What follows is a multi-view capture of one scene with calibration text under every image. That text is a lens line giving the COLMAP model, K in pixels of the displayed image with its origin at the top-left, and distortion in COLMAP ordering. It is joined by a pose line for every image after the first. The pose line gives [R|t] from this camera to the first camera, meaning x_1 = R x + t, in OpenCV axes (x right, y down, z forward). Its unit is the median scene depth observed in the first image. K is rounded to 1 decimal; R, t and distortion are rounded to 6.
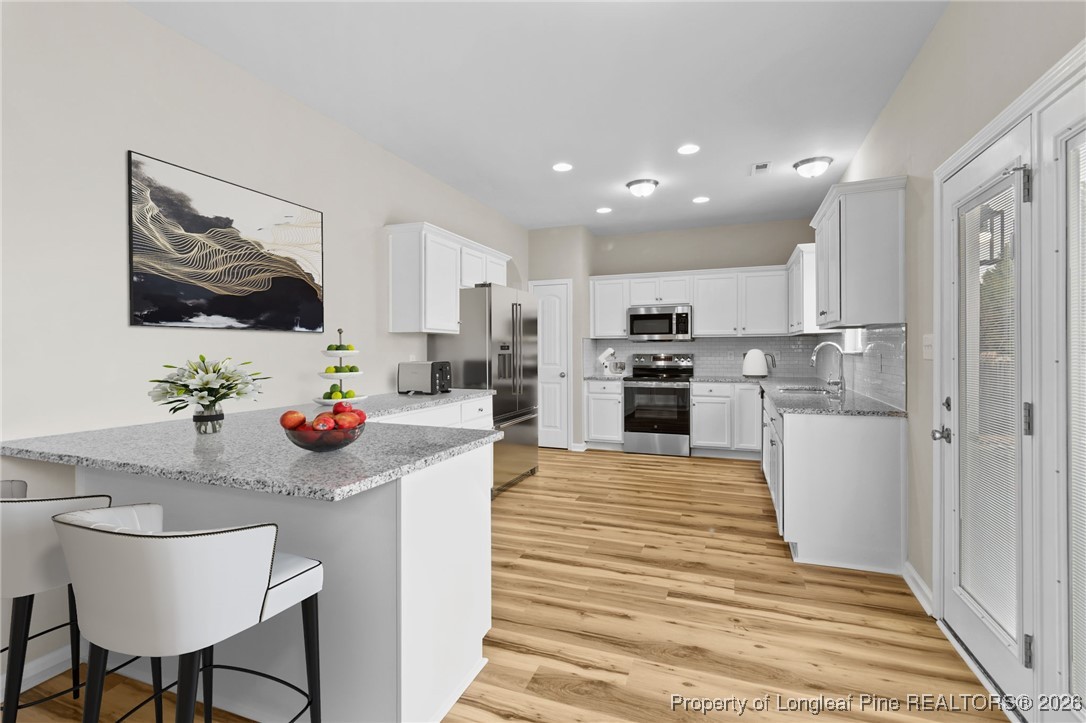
lens RADIAL K [[508.9, 0, 542.6], [0, 508.9, 355.3], [0, 0, 1]] dist [-0.019151, -0.000028]
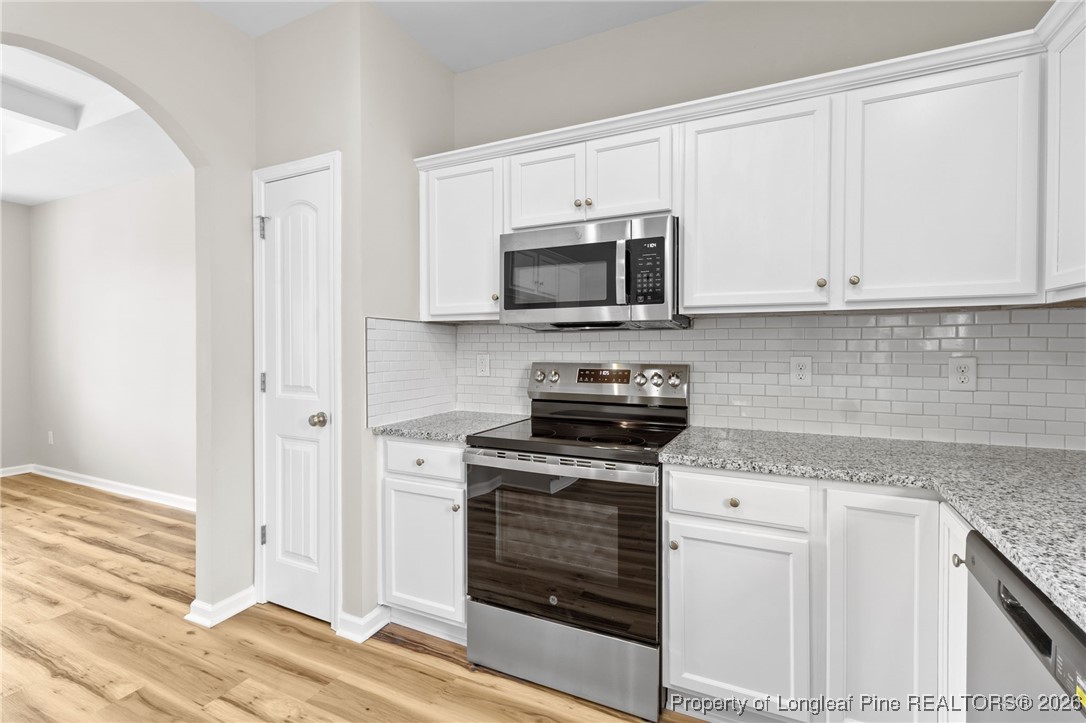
lens RADIAL K [[510.2, 0, 538.7], [0, 510.2, 336.8], [0, 0, 1]] dist [0.008031, -0.000029]
pose [[0.996157, 0.003367, -0.087525, 0.232397], [-0.005696, 0.999636, -0.026381, -0.012071], [0.087404, 0.026779, 0.995813, 0.663415]]
